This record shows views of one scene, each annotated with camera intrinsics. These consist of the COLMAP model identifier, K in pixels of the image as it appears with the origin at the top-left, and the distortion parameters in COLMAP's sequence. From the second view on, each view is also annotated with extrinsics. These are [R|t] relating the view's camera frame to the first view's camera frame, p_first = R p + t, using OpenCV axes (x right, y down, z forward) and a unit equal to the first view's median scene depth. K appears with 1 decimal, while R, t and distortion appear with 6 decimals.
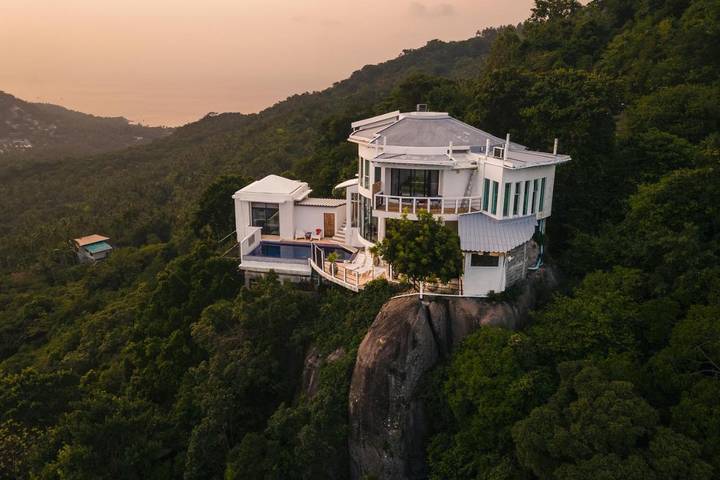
lens RADIAL K [[514.9, 0, 367.1], [0, 514.9, 221.7], [0, 0, 1]] dist [0.032356, 0.000228]
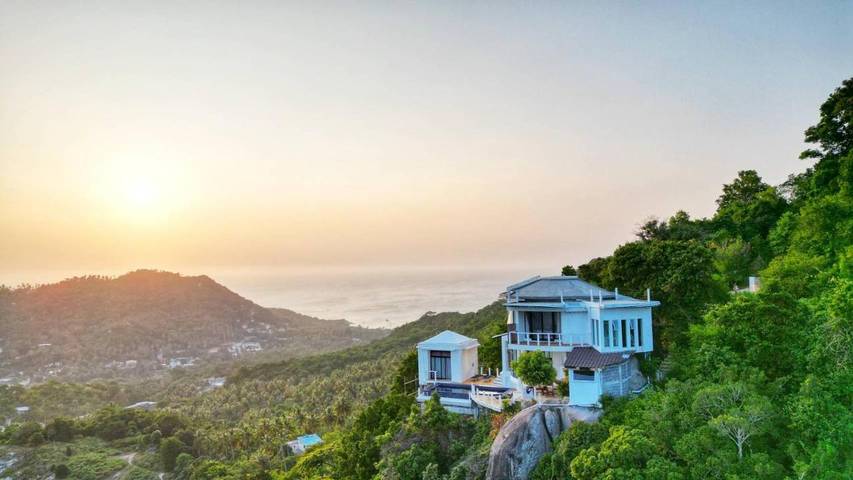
lens RADIAL K [[617.5, 0, 426.2], [0, 617.5, 240.1], [0, 0, 1]] dist [-0.001676, -0.000187]
pose [[0.954639, -0.049916, -0.293551, 0.231087], [-0.048727, 0.946371, -0.319385, 0.194183], [0.293750, 0.319201, 0.901011, -0.473240]]
